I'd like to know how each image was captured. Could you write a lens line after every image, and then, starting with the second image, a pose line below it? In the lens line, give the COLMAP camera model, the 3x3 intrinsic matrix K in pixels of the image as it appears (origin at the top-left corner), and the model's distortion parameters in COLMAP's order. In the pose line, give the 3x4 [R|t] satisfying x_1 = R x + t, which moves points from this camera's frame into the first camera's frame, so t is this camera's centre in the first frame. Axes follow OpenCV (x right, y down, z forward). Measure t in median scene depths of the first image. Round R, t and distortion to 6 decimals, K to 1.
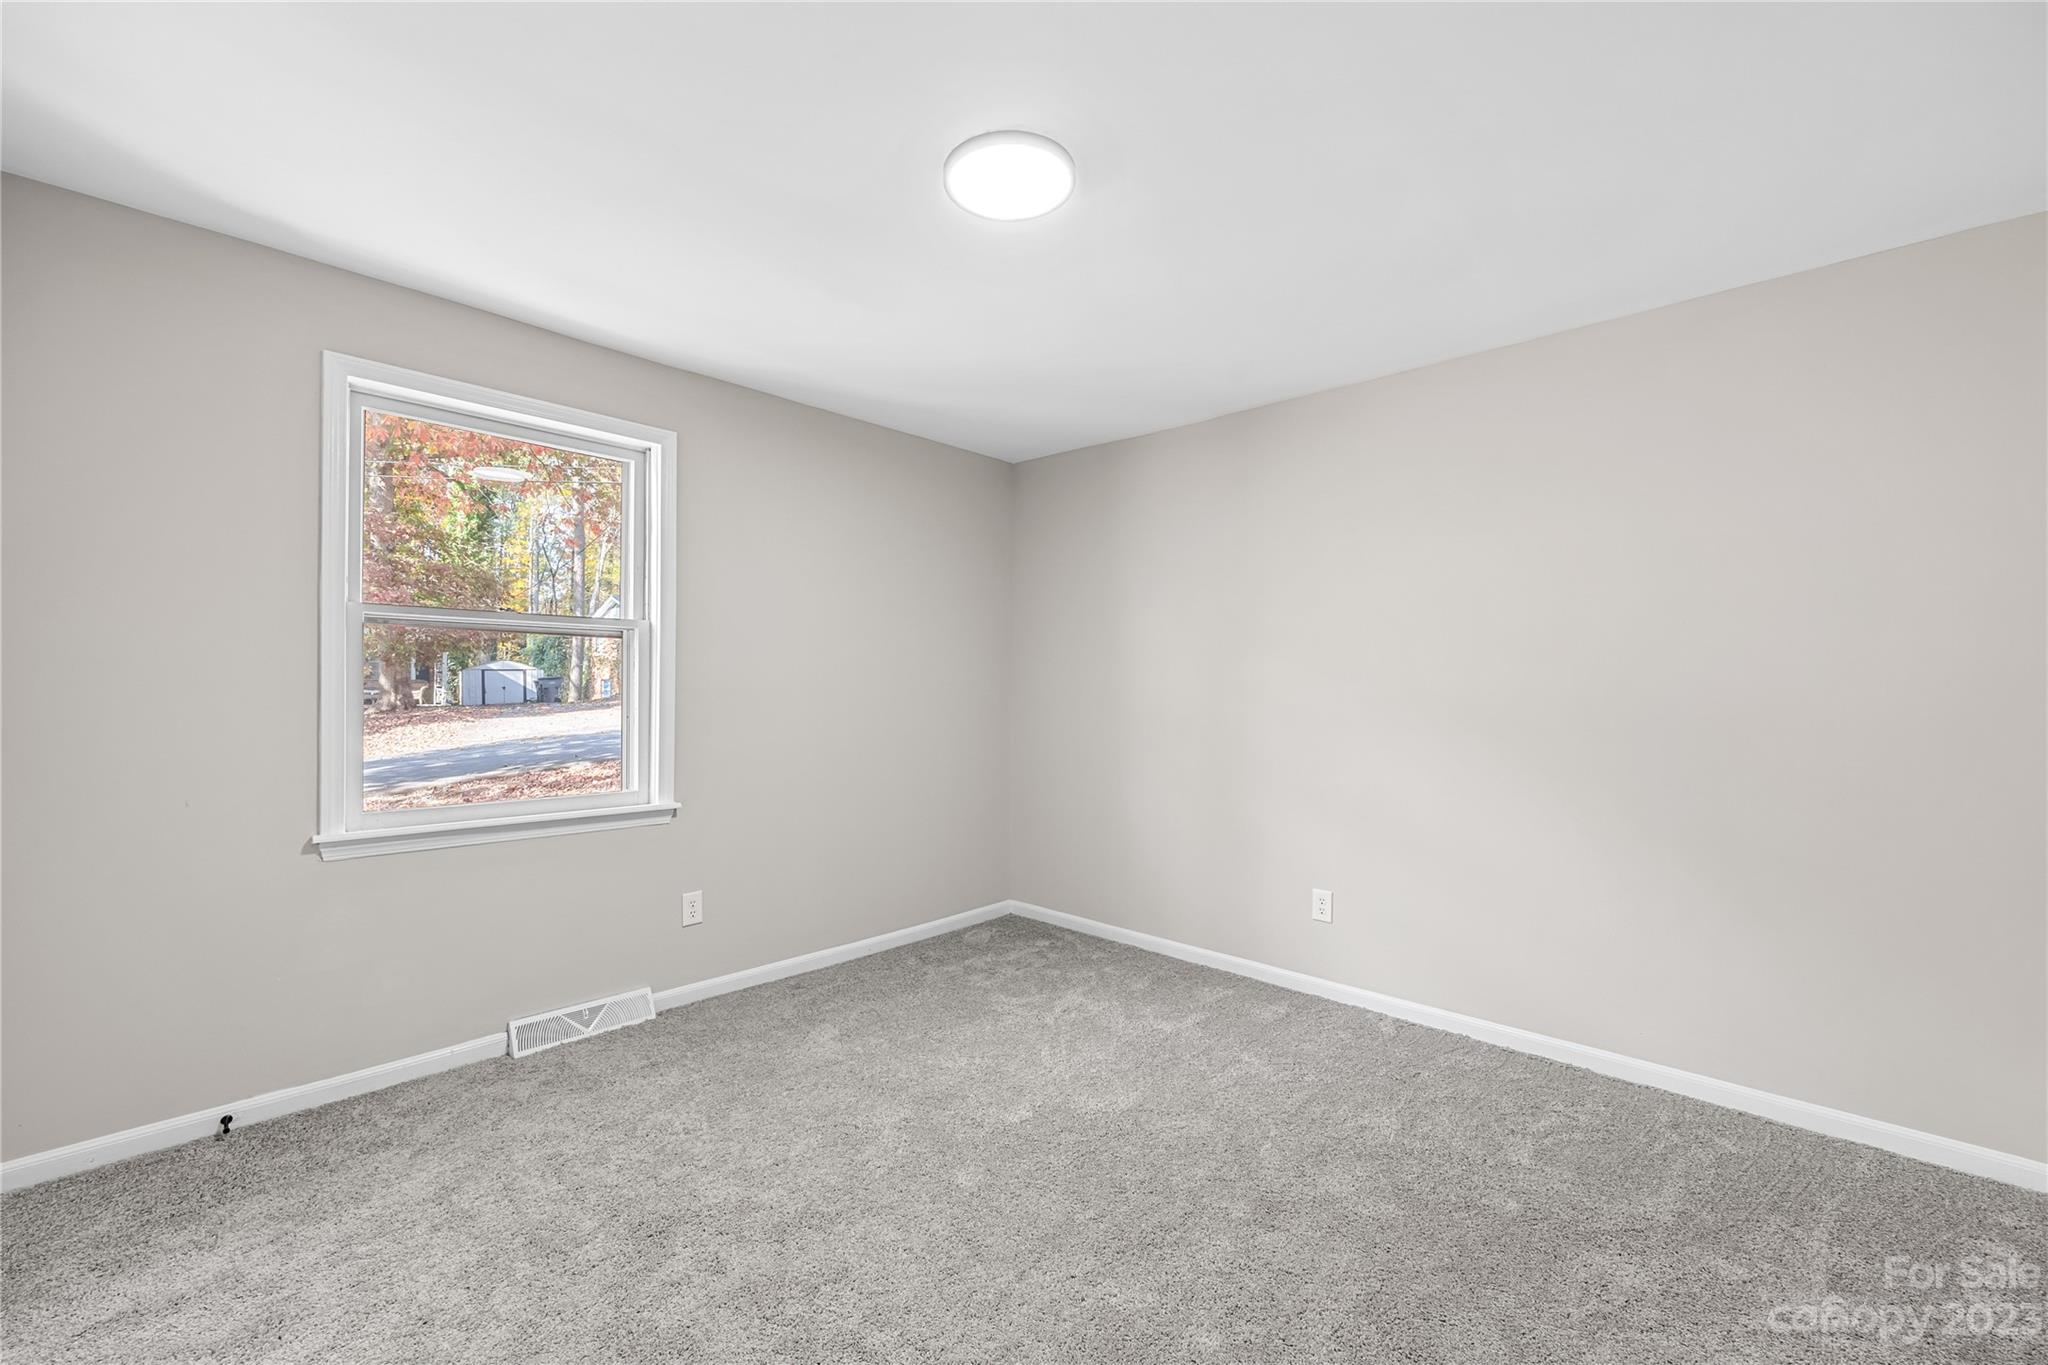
lens RADIAL K [[796.1, 0, 993.6], [0, 796.1, 687.6], [0, 0, 1]] dist [0.000171, 0.000070]
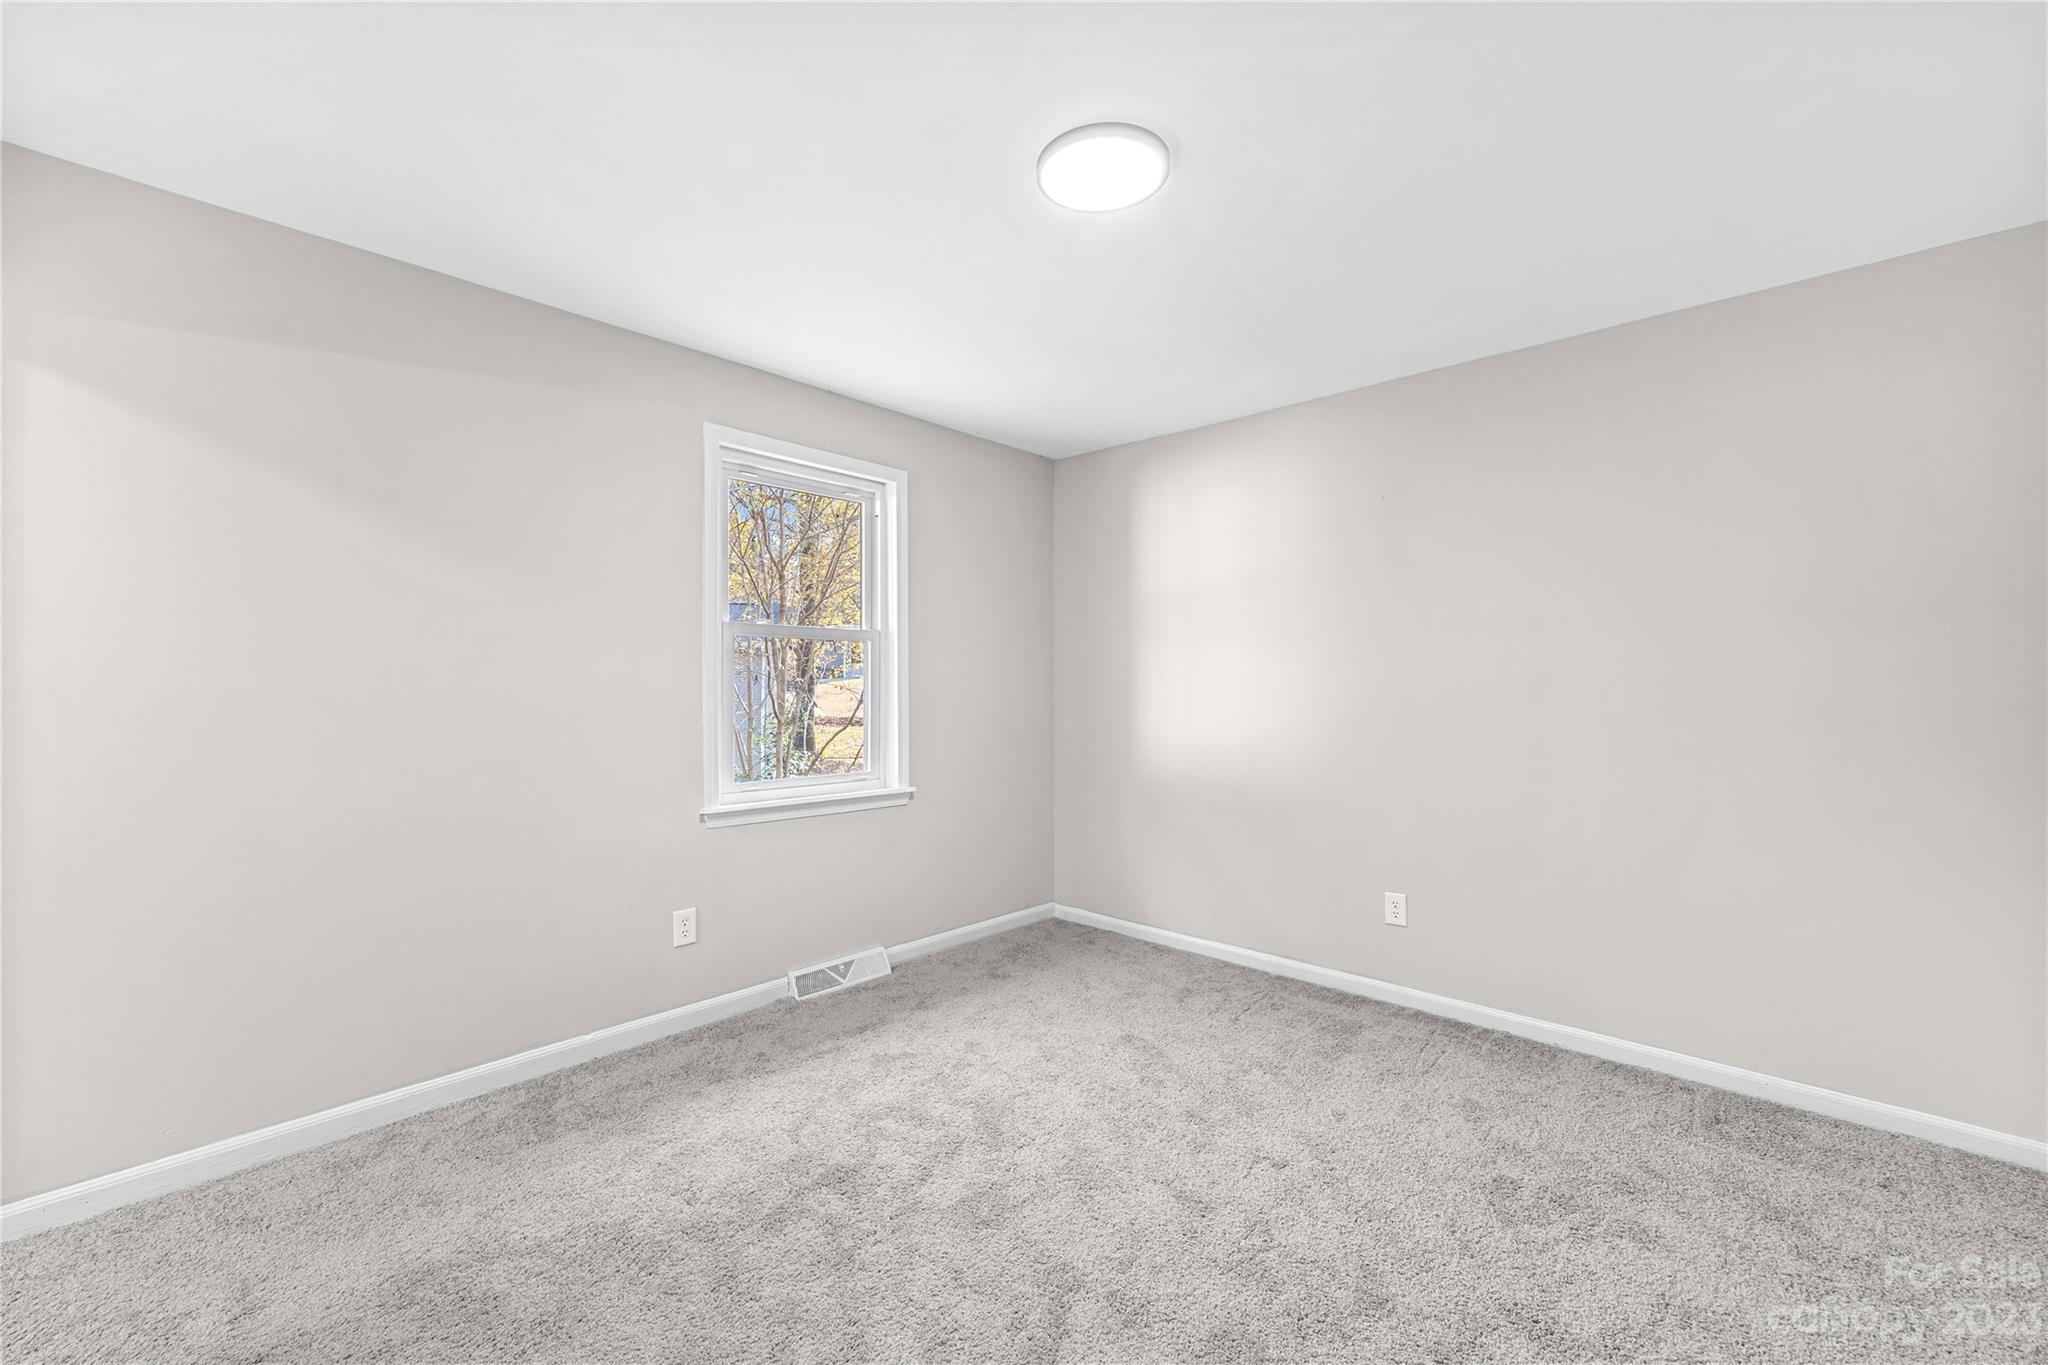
lens RADIAL K [[833.8, 0, 1017.4], [0, 833.8, 678.9], [0, 0, 1]] dist [0.001109, 0.000476]
pose [[0.999726, -0.007541, 0.022179, -0.269344], [0.007781, 0.999912, -0.010739, -0.000153], [-0.022096, 0.010909, 0.999696, -0.231619]]
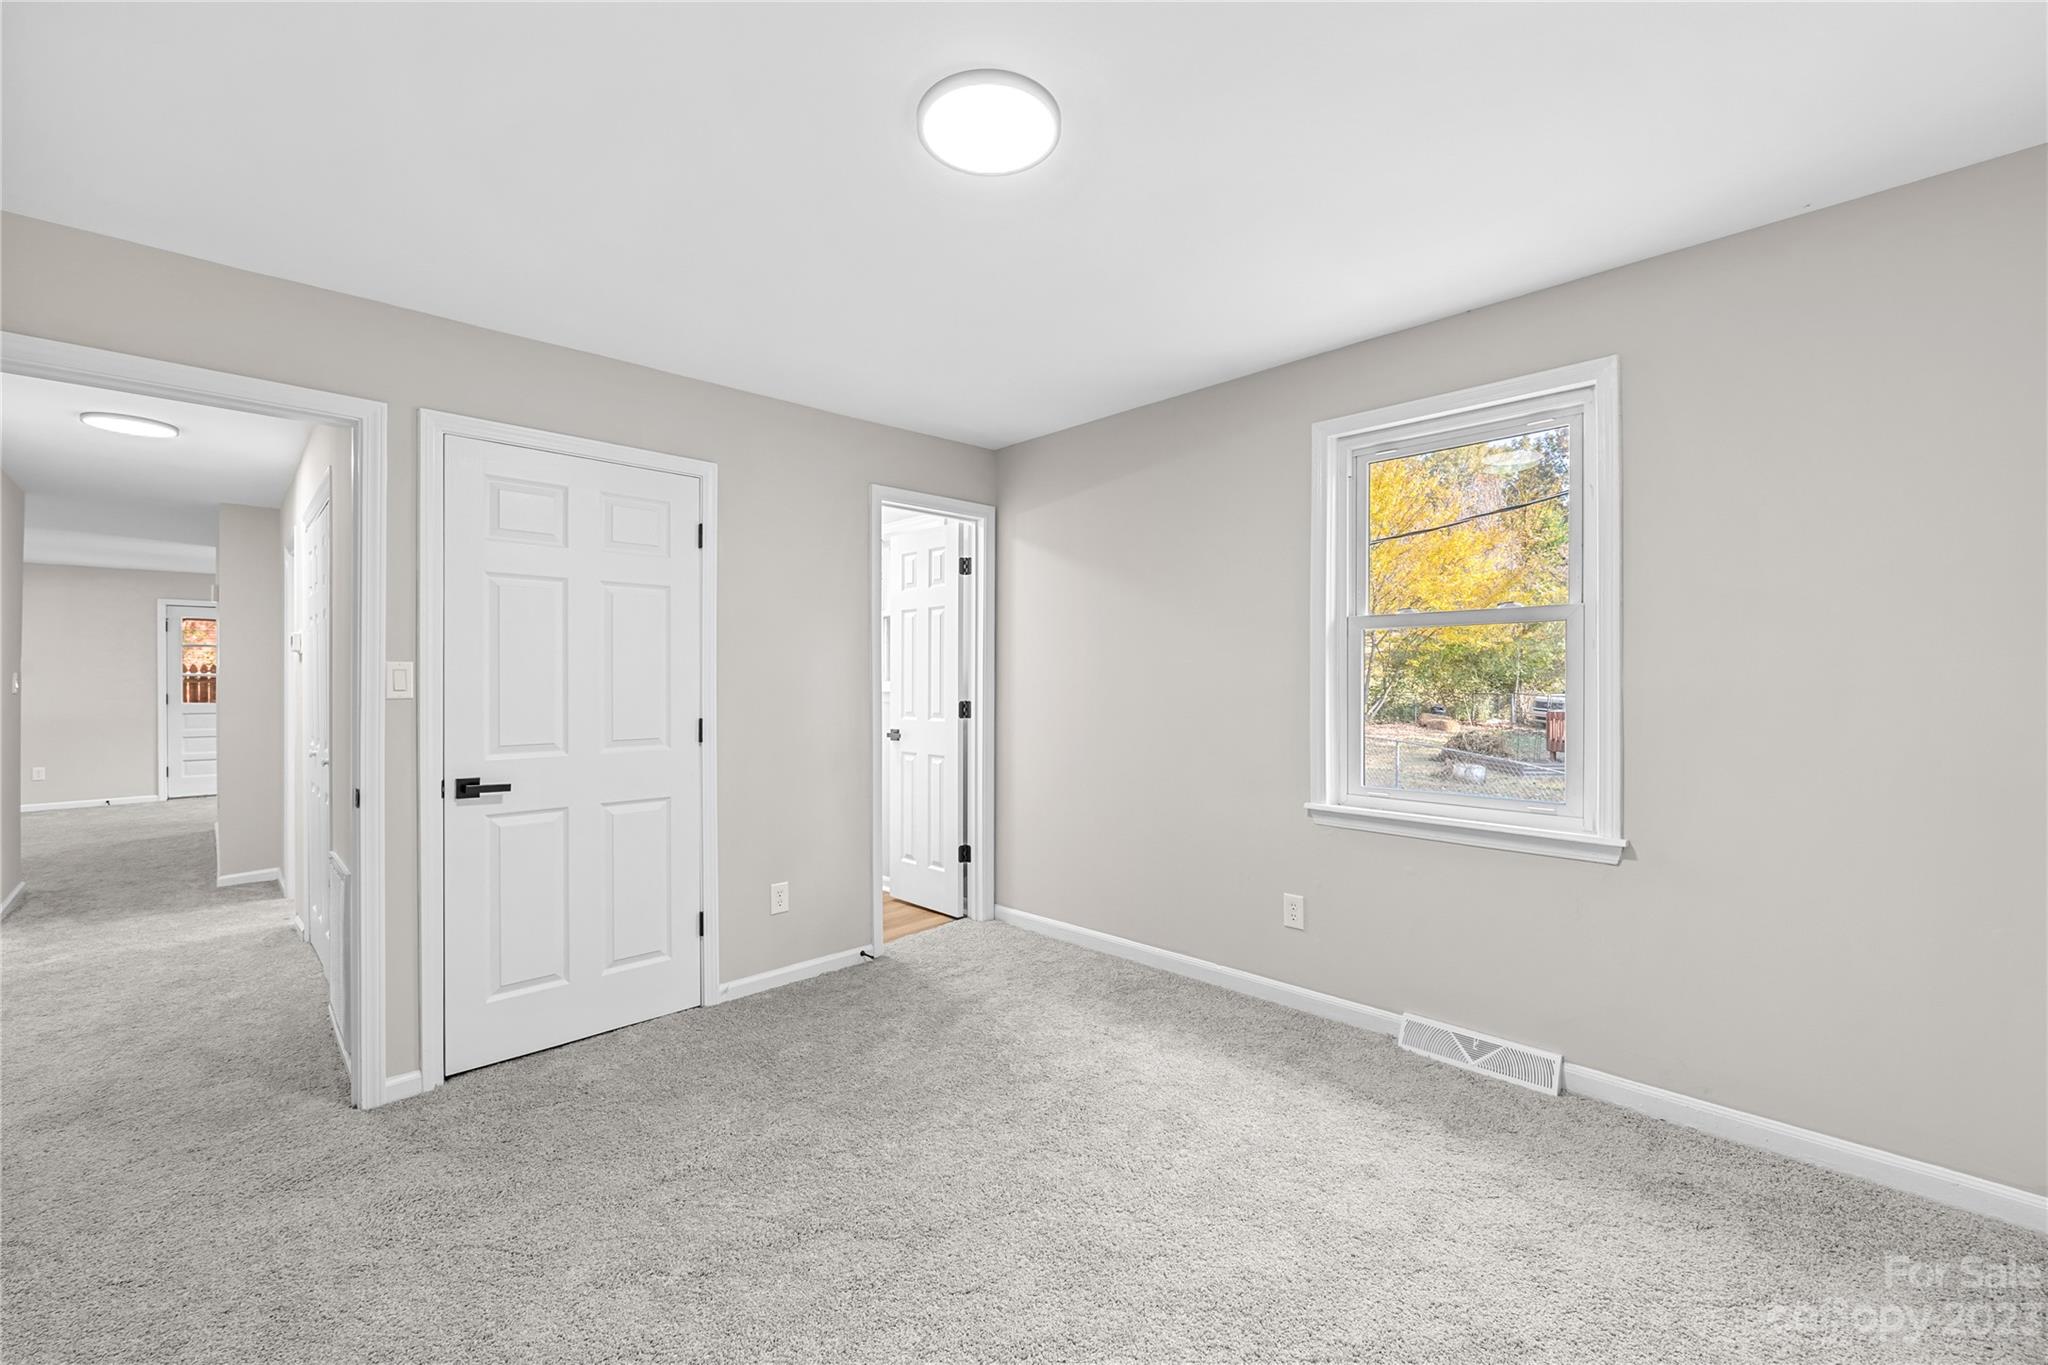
lens RADIAL K [[833.8, 0, 1017.4], [0, 833.8, 678.9], [0, 0, 1]] dist [0.001109, 0.000476]
pose [[-0.024404, -0.006274, -0.999682, 0.412301], [0.004015, 0.999972, -0.006374, -0.006524], [0.999694, -0.004169, -0.024378, 0.445464]]
